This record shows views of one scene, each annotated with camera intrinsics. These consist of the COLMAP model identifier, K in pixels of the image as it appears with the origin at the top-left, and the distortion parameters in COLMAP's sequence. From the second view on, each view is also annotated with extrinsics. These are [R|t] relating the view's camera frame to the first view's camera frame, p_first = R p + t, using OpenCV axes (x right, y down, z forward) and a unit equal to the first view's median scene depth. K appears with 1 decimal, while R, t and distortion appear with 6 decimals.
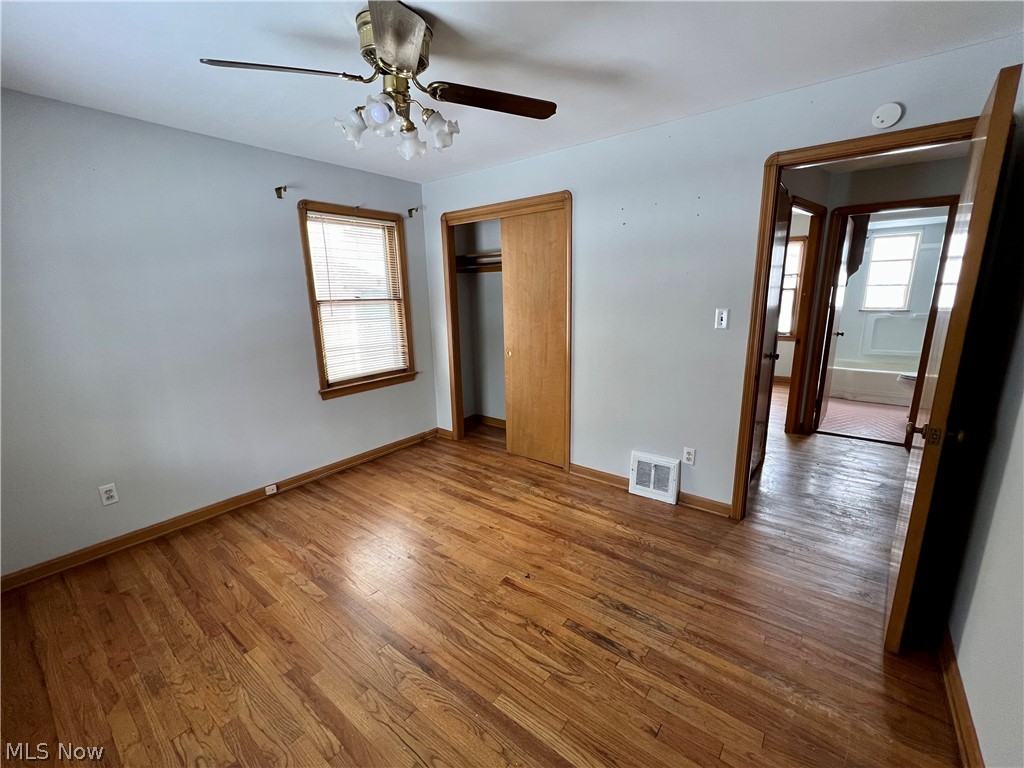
lens RADIAL K [[422.9, 0, 508.9], [0, 422.9, 386.0], [0, 0, 1]] dist [-0.000822, 0.000226]
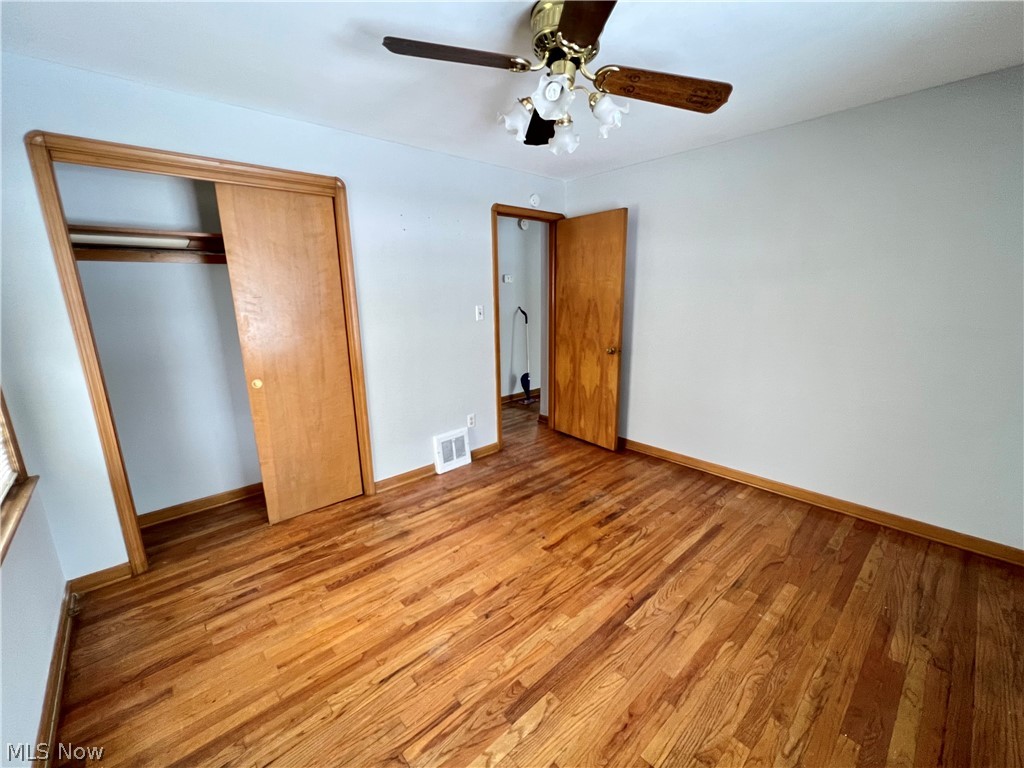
lens RADIAL K [[422.9, 0, 508.9], [0, 422.9, 386.0], [0, 0, 1]] dist [-0.000822, 0.000226]
pose [[0.170462, -0.202179, 0.964400, -0.735359], [0.228596, 0.960136, 0.160880, -0.111521], [-0.958482, 0.193034, 0.209884, 0.565772]]
